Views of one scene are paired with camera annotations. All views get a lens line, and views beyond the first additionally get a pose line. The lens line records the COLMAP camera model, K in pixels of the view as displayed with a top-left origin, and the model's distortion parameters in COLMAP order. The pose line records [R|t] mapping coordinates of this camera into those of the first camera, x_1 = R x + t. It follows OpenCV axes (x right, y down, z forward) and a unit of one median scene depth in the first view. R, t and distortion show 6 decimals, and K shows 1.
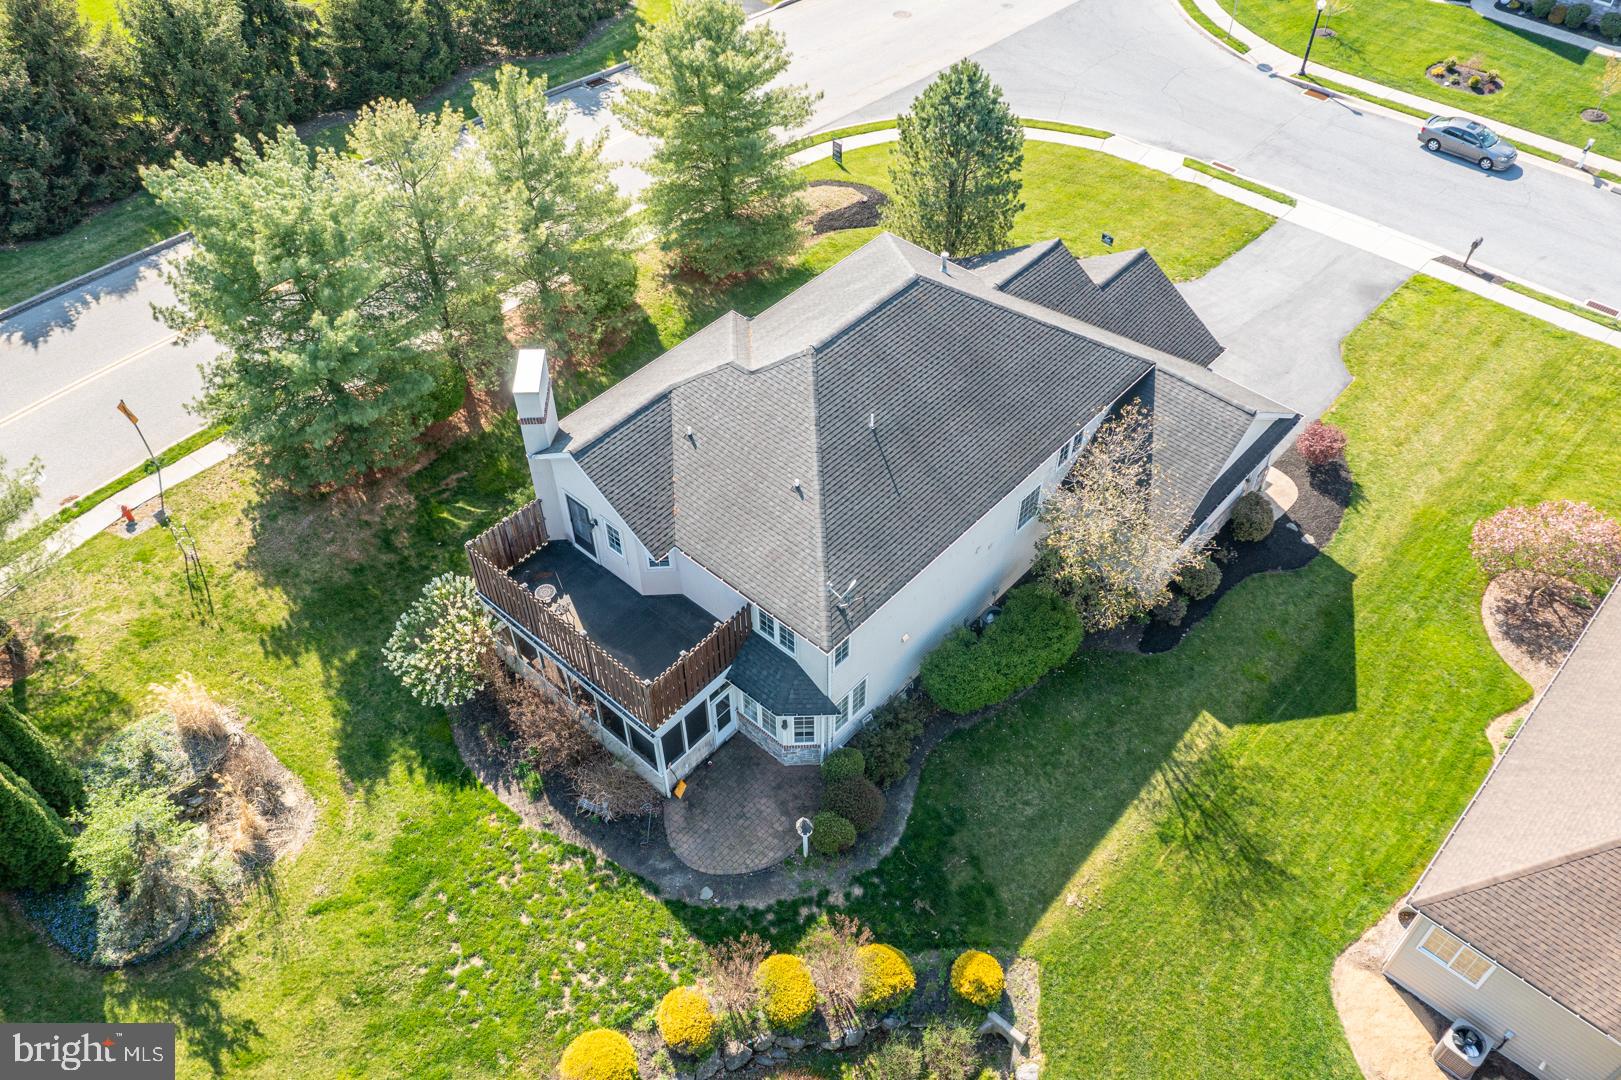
lens RADIAL K [[1290.2, 0, 814.1], [0, 1290.2, 570.2], [0, 0, 1]] dist [-0.000827, 0.003215]
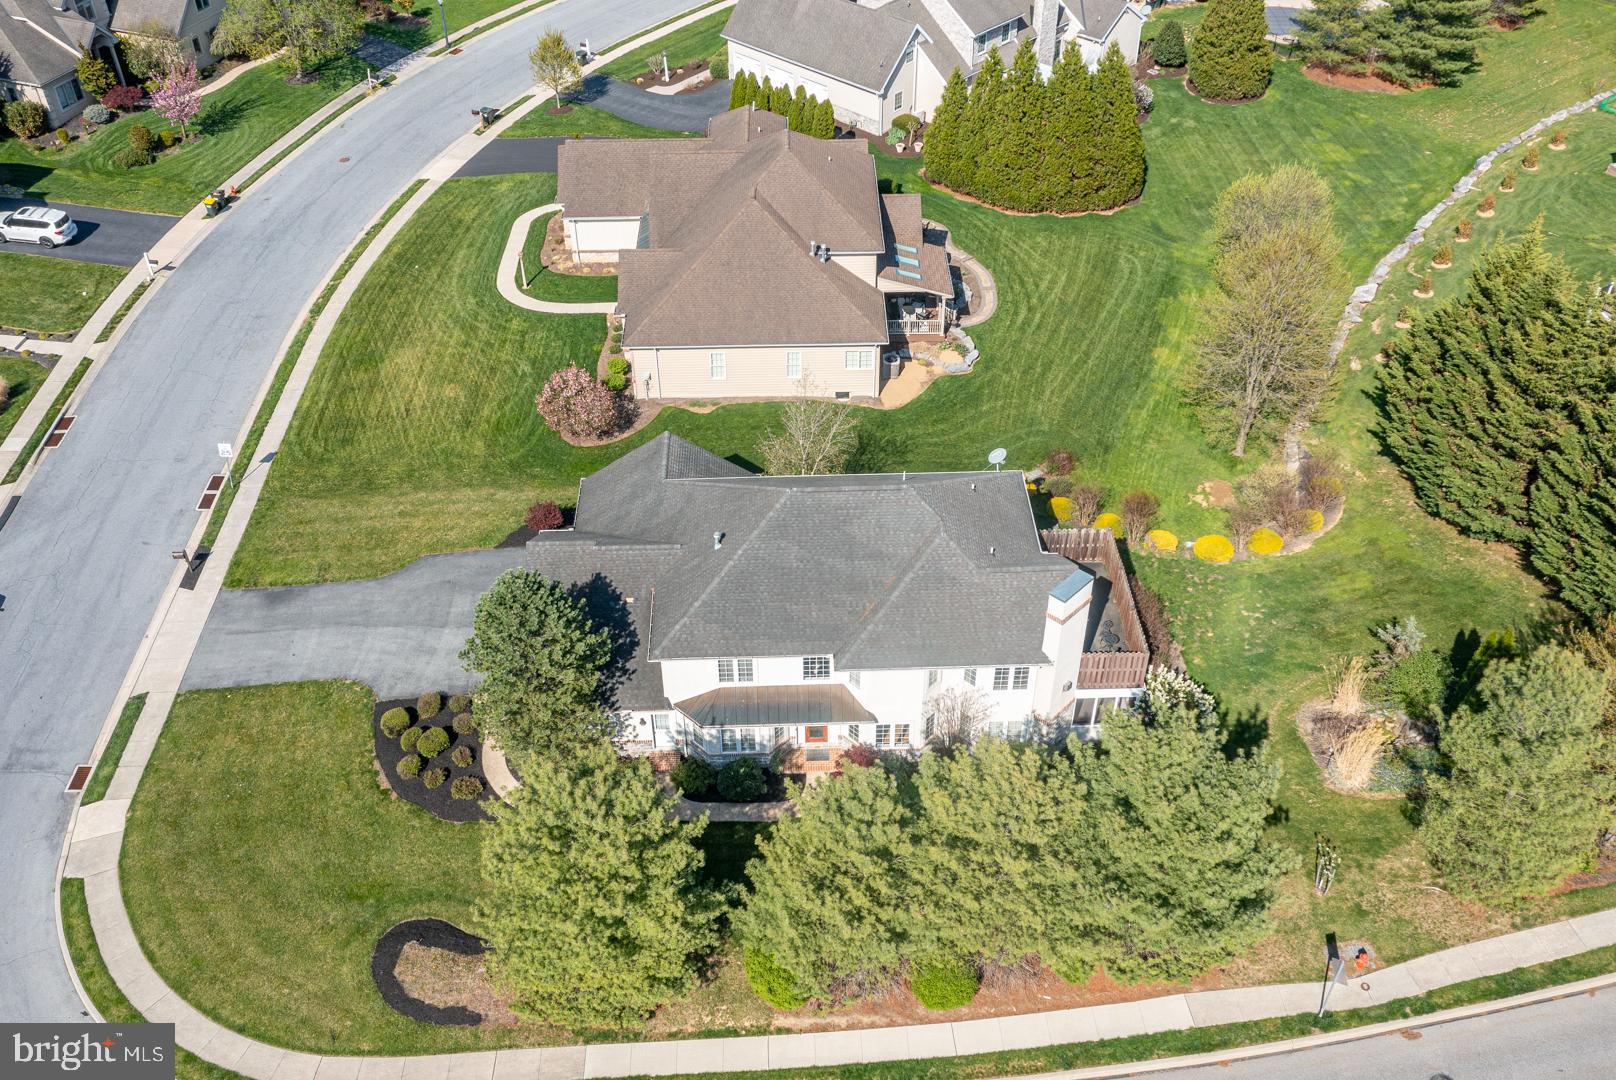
lens RADIAL K [[1414.9, 0, 828.2], [0, 1414.9, 541.1], [0, 0, 1]] dist [-0.000972, 0.002812]
pose [[-0.699800, -0.455849, 0.549983, -0.721499], [0.528853, 0.186951, 0.827867, -1.309259], [-0.480202, 0.870202, 0.110249, 0.807082]]
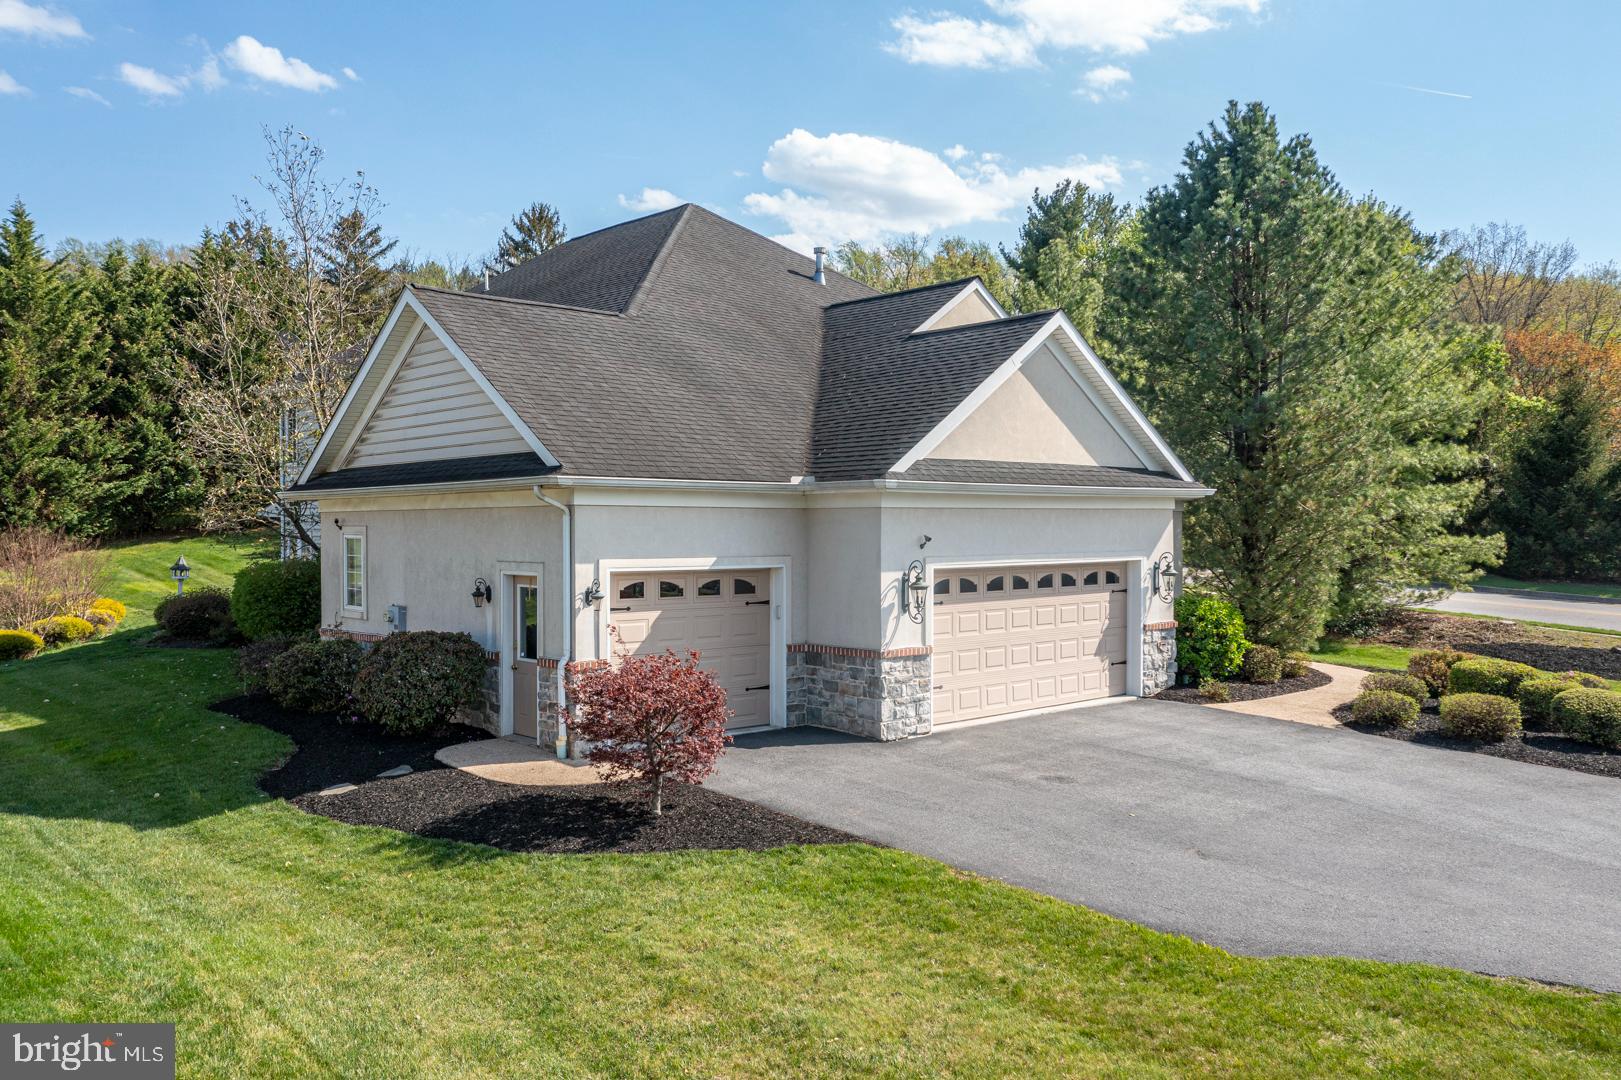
lens RADIAL K [[1282.2, 0, 810.5], [0, 1282.2, 540.0], [0, 0, 1]] dist [-0.001829, 0.001245]
pose [[-0.092538, 0.019181, -0.995524, 0.745956], [-0.734019, 0.674254, 0.081221, -0.195068], [0.672794, 0.738250, -0.048315, 1.136857]]
